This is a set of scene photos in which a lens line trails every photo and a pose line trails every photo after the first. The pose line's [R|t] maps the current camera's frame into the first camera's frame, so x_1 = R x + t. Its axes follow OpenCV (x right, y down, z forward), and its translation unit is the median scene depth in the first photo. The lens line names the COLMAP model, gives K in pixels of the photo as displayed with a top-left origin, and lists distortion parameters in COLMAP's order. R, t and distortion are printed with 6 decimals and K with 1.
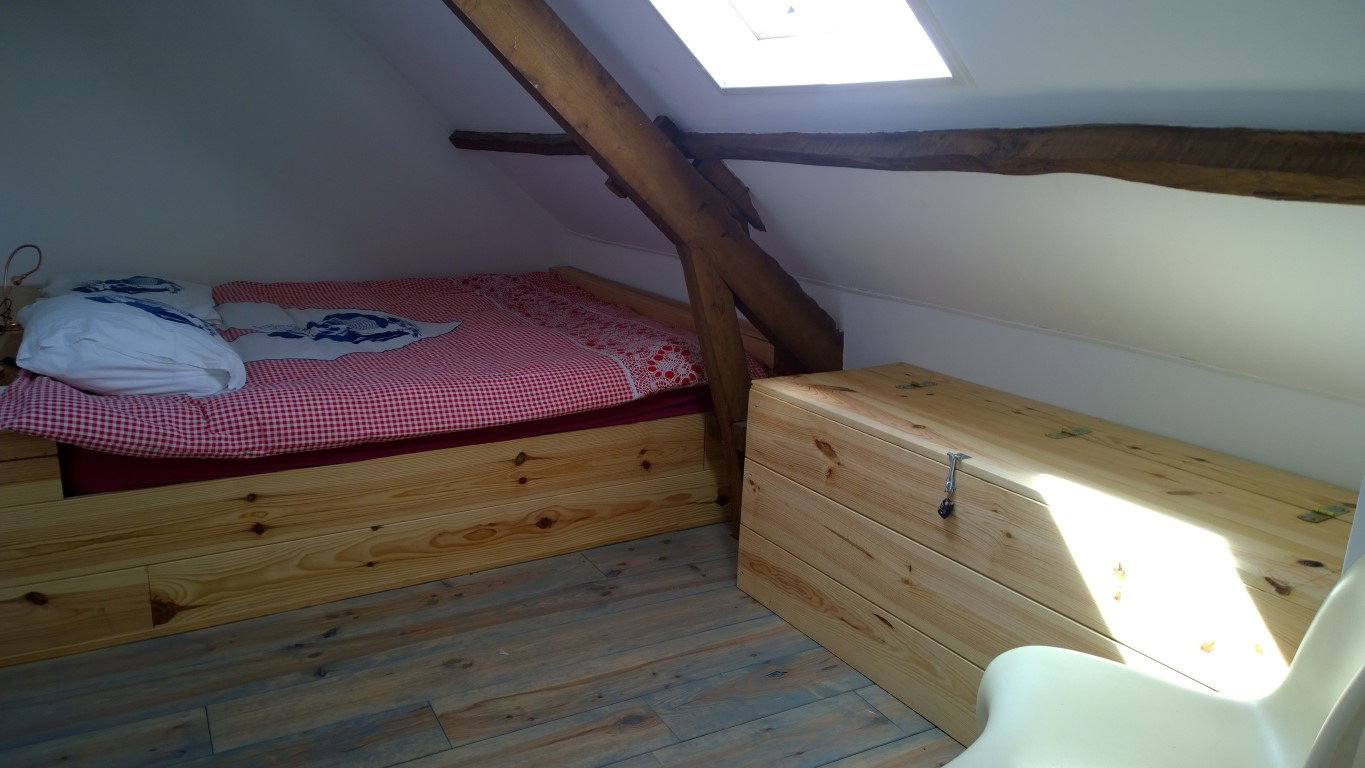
lens RADIAL K [[977.5, 0, 672.9], [0, 977.5, 380.6], [0, 0, 1]] dist [0.054053, -0.057826]
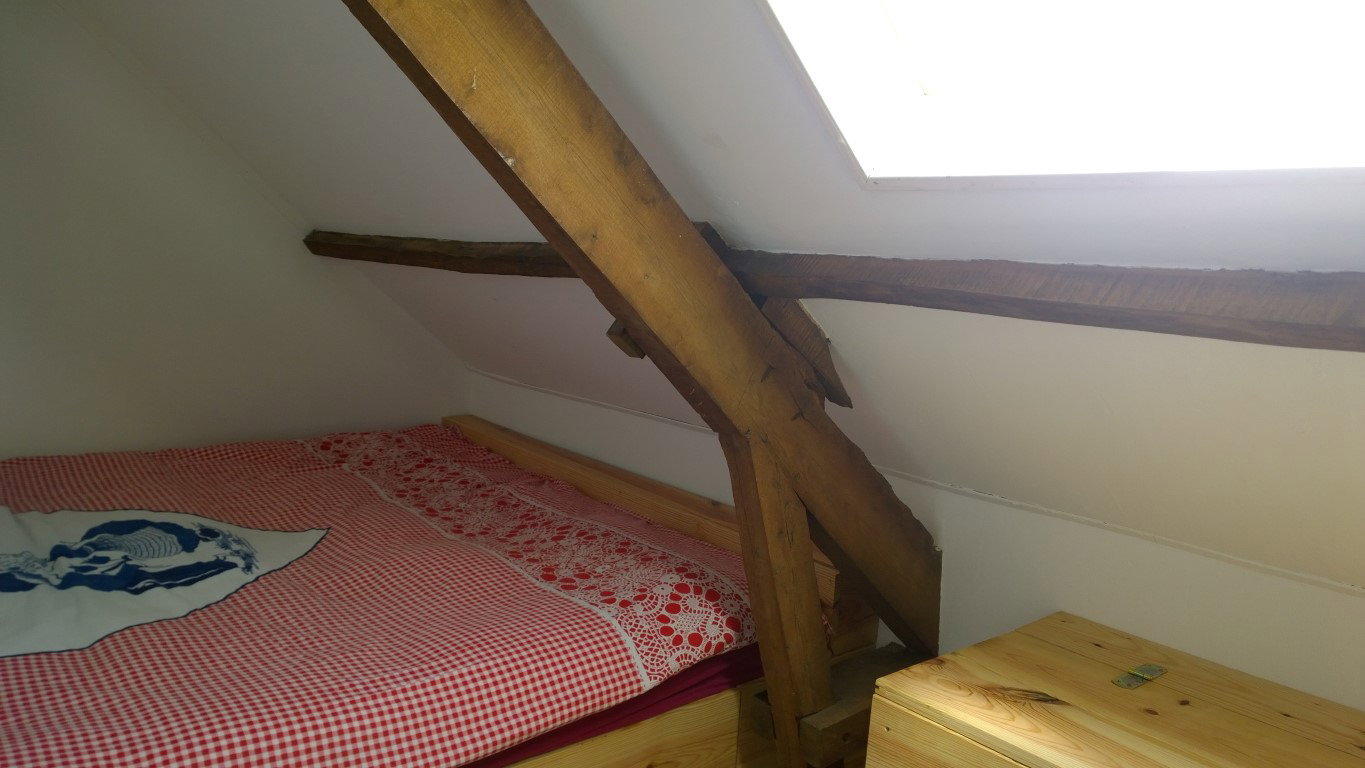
lens RADIAL K [[977.5, 0, 693.9], [0, 977.5, 393.1], [0, 0, 1]] dist [0.054053, -0.057826]
pose [[0.984306, 0.002182, 0.176458, -0.112480], [0.013669, 0.995977, -0.088562, -0.104988], [-0.175942, 0.089584, 0.980316, 0.393646]]
